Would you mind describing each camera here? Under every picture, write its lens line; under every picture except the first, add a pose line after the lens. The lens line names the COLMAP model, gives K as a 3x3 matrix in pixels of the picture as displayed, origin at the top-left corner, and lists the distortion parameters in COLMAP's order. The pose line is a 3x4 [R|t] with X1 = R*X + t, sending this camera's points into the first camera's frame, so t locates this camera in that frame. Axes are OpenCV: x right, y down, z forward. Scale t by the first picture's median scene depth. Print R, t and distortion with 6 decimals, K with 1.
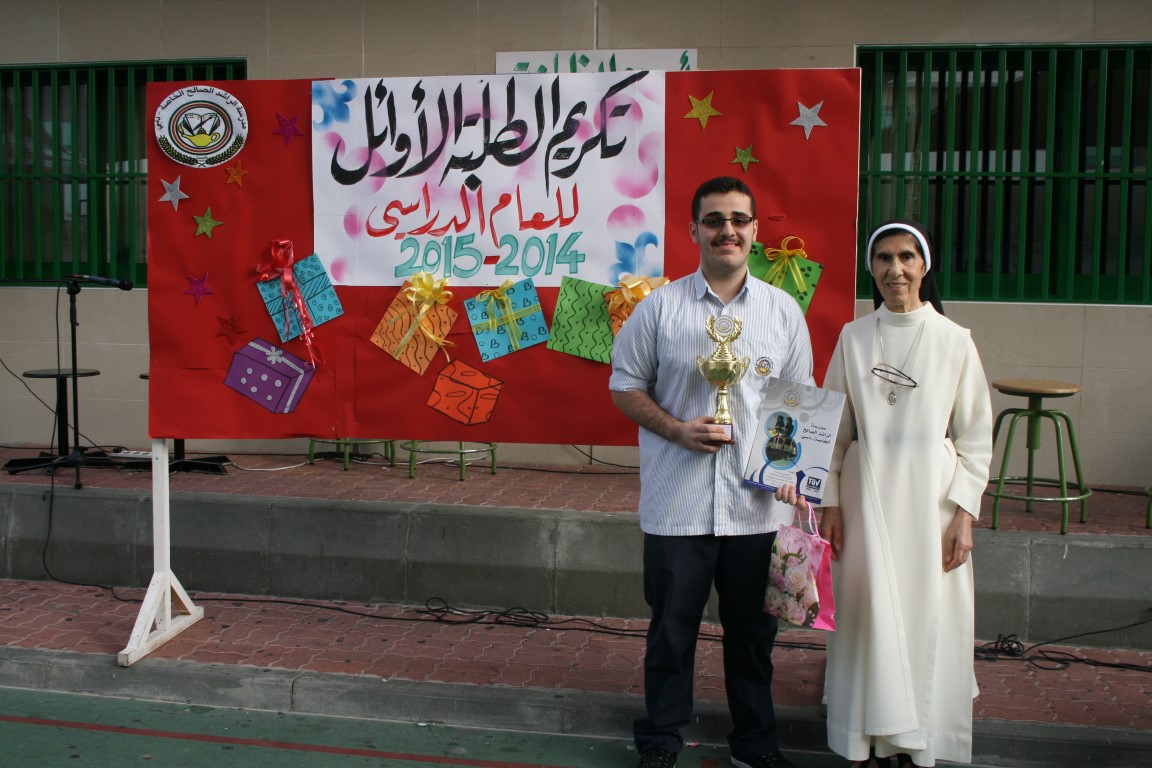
lens RADIAL K [[1274.9, 0, 576.0], [0, 1274.9, 384.0], [0, 0, 1]] dist [-0.083701, 0.029309]
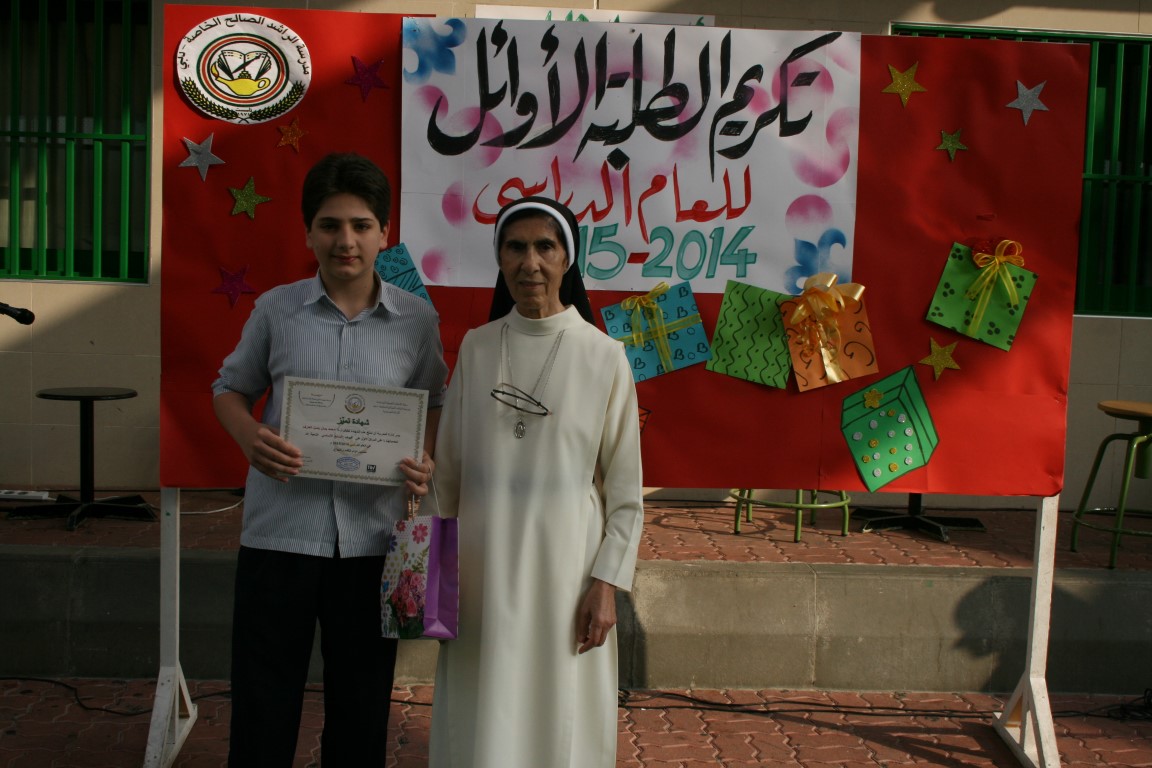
lens RADIAL K [[1337.9, 0, 577.1], [0, 1337.9, 385.0], [0, 0, 1]] dist [-0.069000, 0.023035]
pose [[0.972270, 0.001307, 0.233859, -0.297346], [-0.001705, 0.999997, 0.001497, -0.019252], [-0.233856, -0.001854, 0.972269, 0.197704]]
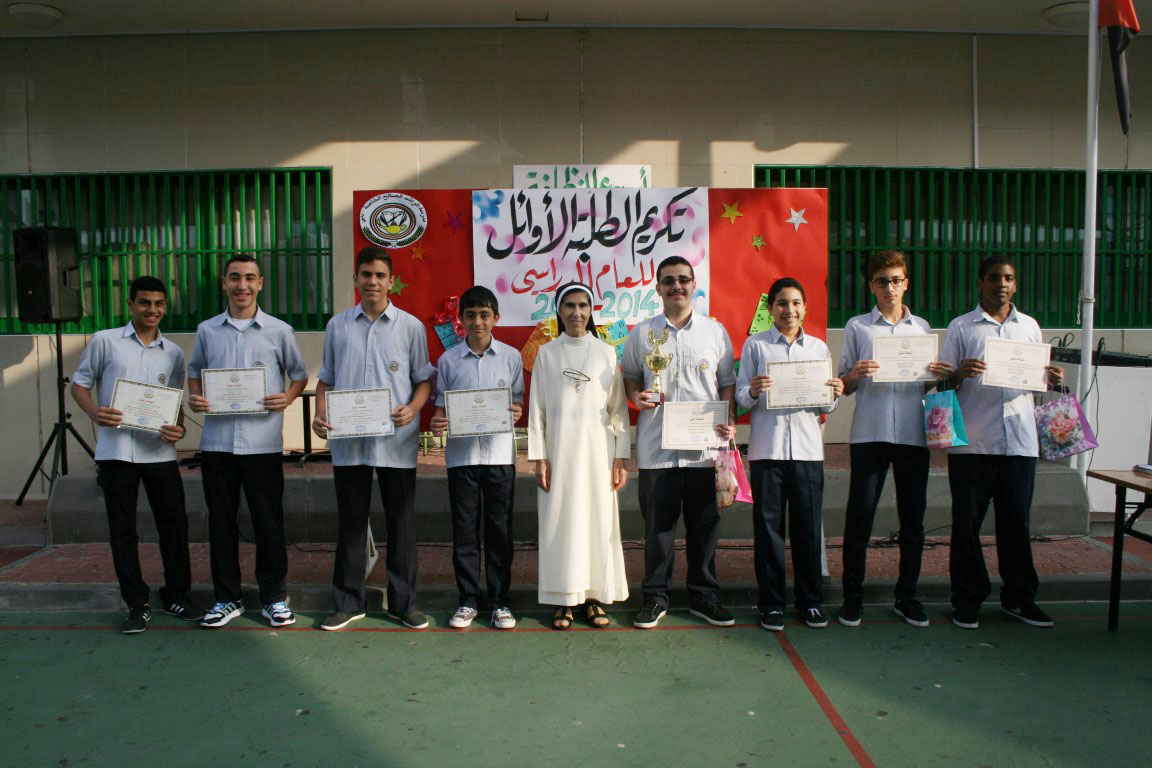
lens RADIAL K [[971.1, 0, 568.6], [0, 971.1, 382.3], [0, 0, 1]] dist [-0.144592, 0.009656]
pose [[0.980698, -0.031280, 0.193013, -0.328380], [0.034273, 0.999338, -0.012185, 0.005561], [-0.192504, 0.018565, 0.981121, -0.141275]]
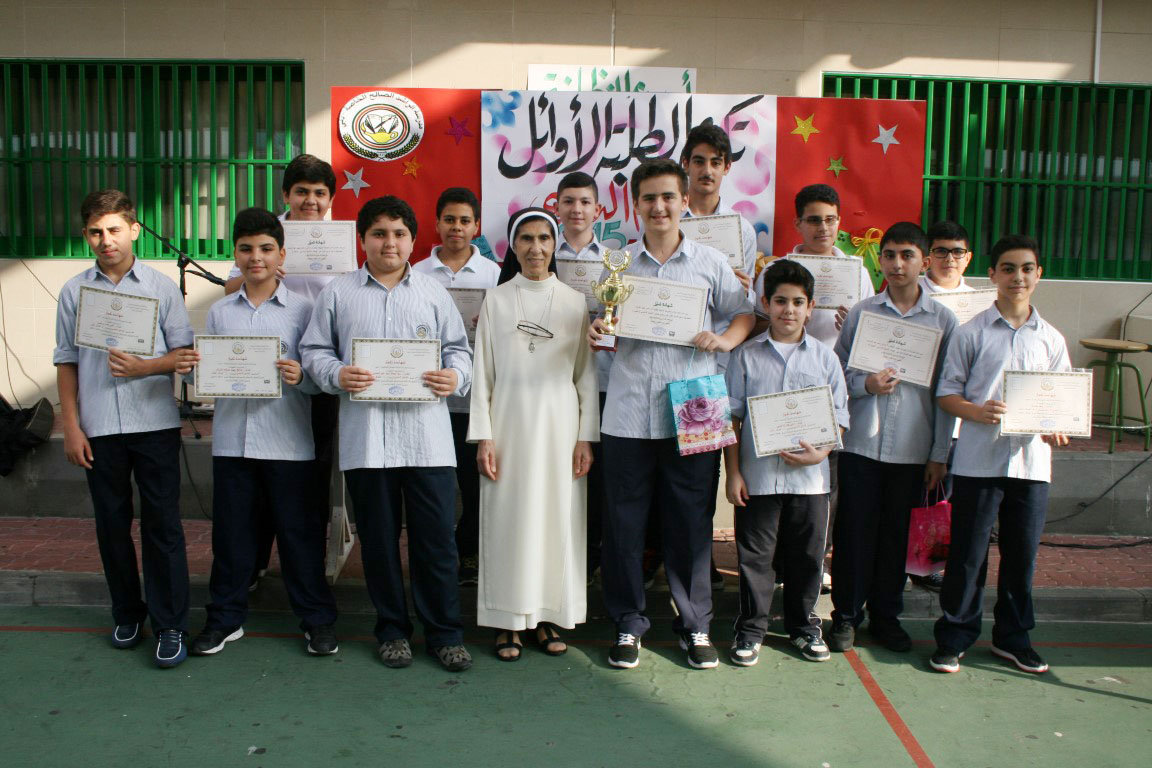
lens RADIAL K [[1105.6, 0, 576.0], [0, 1105.6, 384.0], [0, 0, 1]] dist [-0.118690, 0.035704]
pose [[0.980554, -0.016656, 0.195539, -0.332159], [0.008378, 0.999036, 0.043085, -0.006861], [-0.196068, -0.040609, 0.979749, -0.043323]]
